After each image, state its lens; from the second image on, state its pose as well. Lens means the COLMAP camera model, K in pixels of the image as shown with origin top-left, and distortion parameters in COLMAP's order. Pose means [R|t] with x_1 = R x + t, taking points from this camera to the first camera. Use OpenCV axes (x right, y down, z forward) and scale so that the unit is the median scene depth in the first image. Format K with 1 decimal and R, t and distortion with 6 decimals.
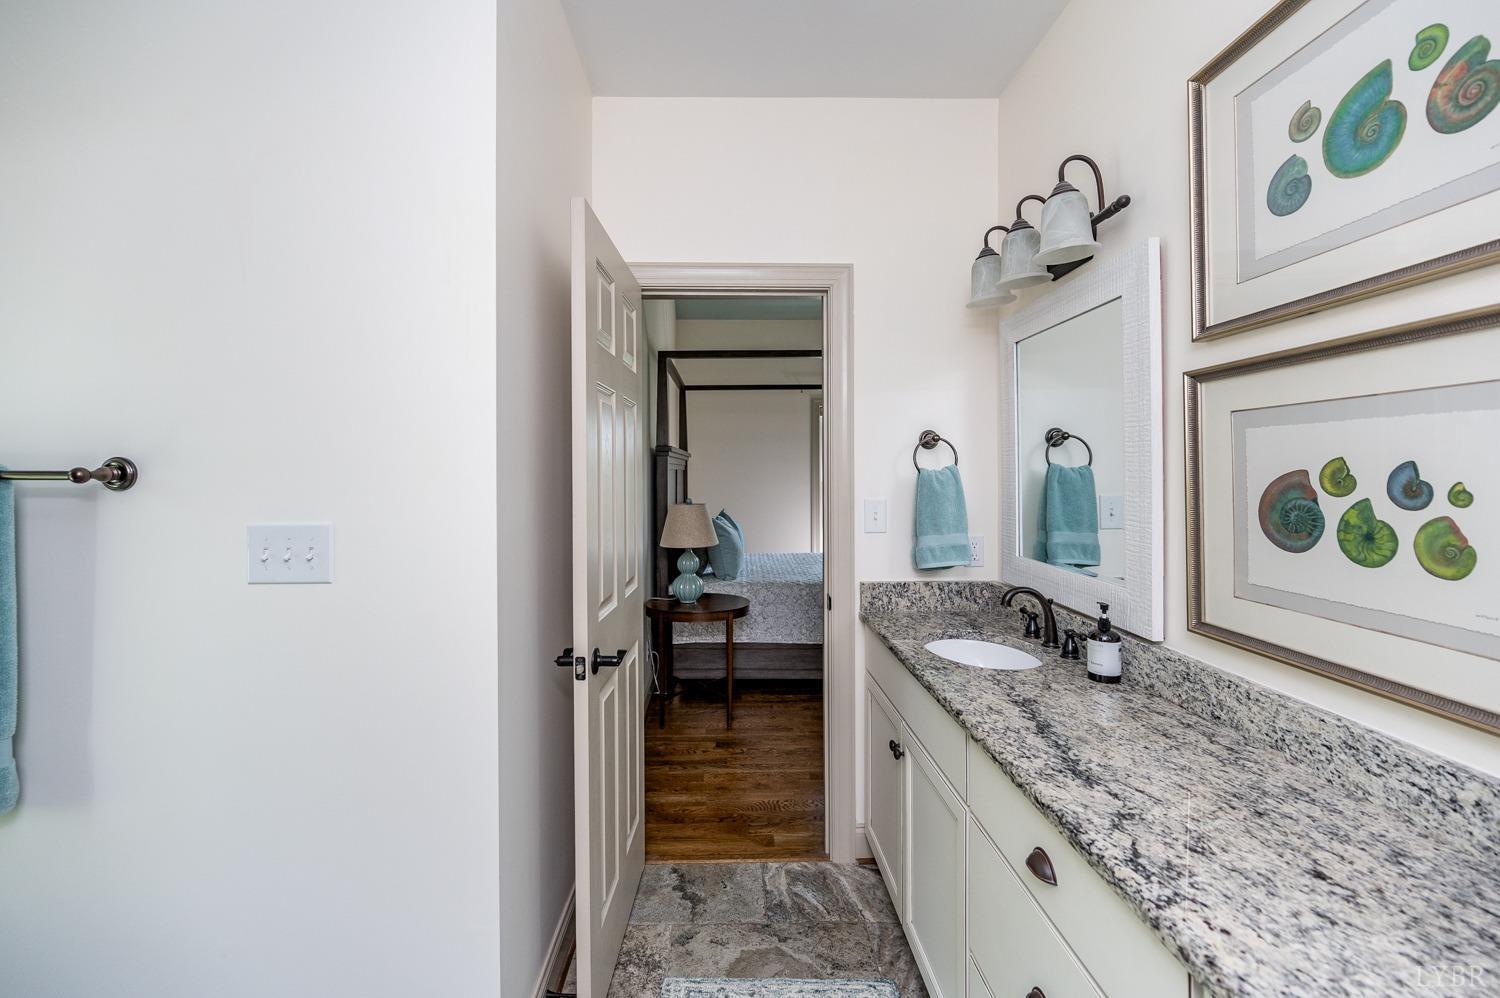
lens RADIAL K [[611.4, 0, 727.6], [0, 611.4, 473.1], [0, 0, 1]] dist [0.000466, 0.000130]
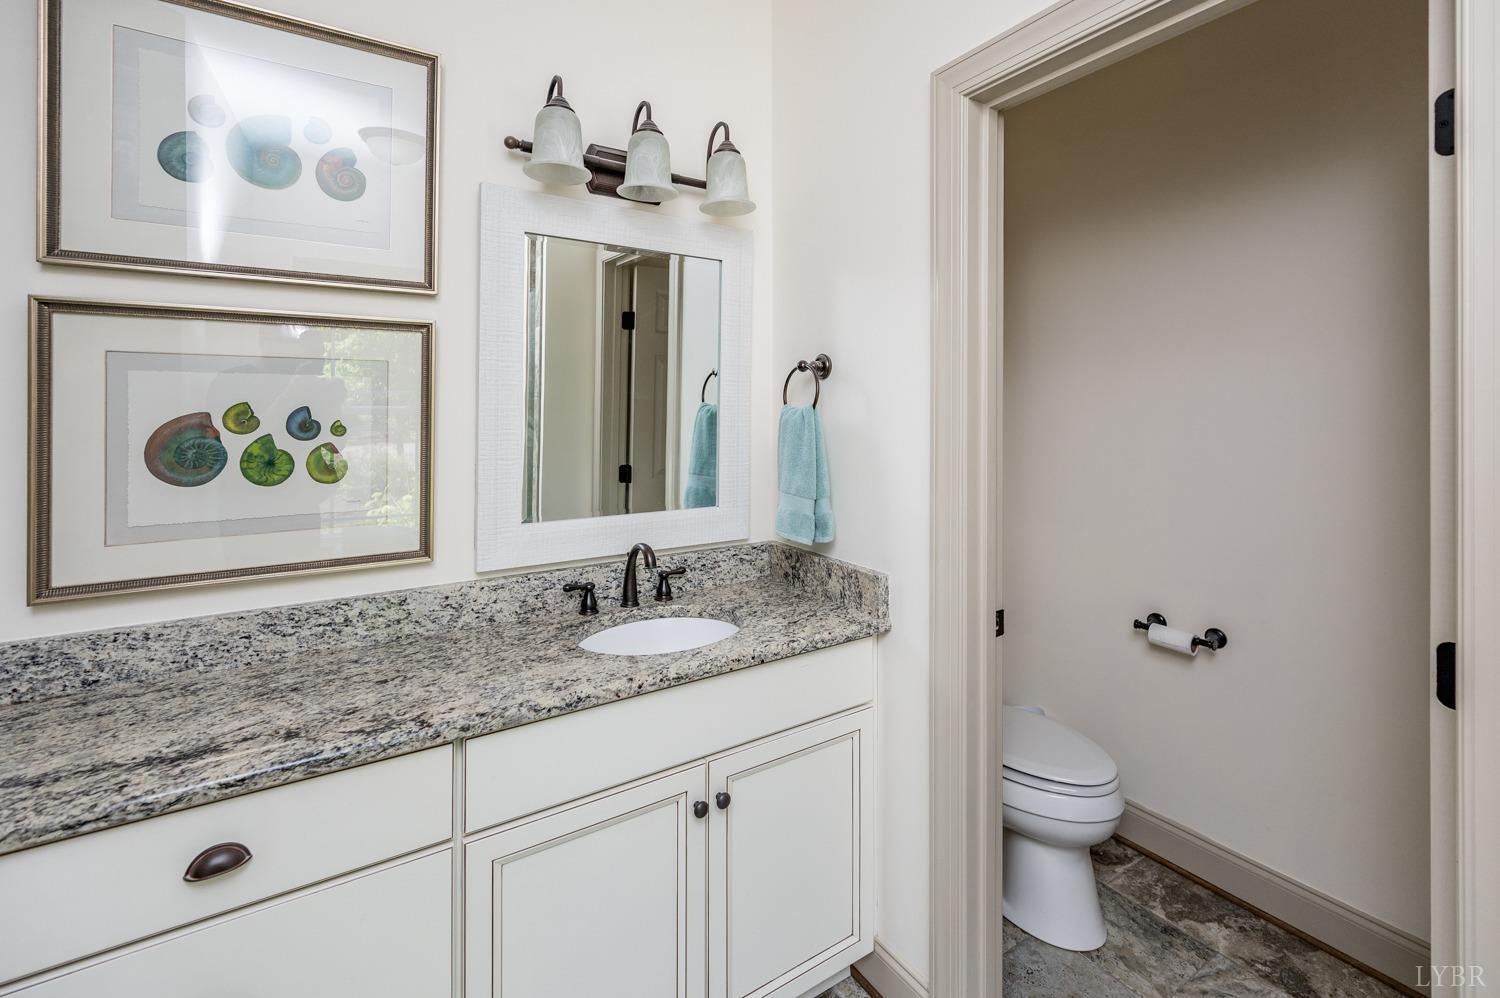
lens RADIAL K [[660.7, 0, 749.3], [0, 660.7, 404.1], [0, 0, 1]] dist [-0.001119, -0.000154]
pose [[-0.531832, 0.014386, 0.846728, -0.706711], [0.005037, 0.999892, -0.013824, 0.001739], [-0.846835, -0.003087, -0.531847, 0.869731]]
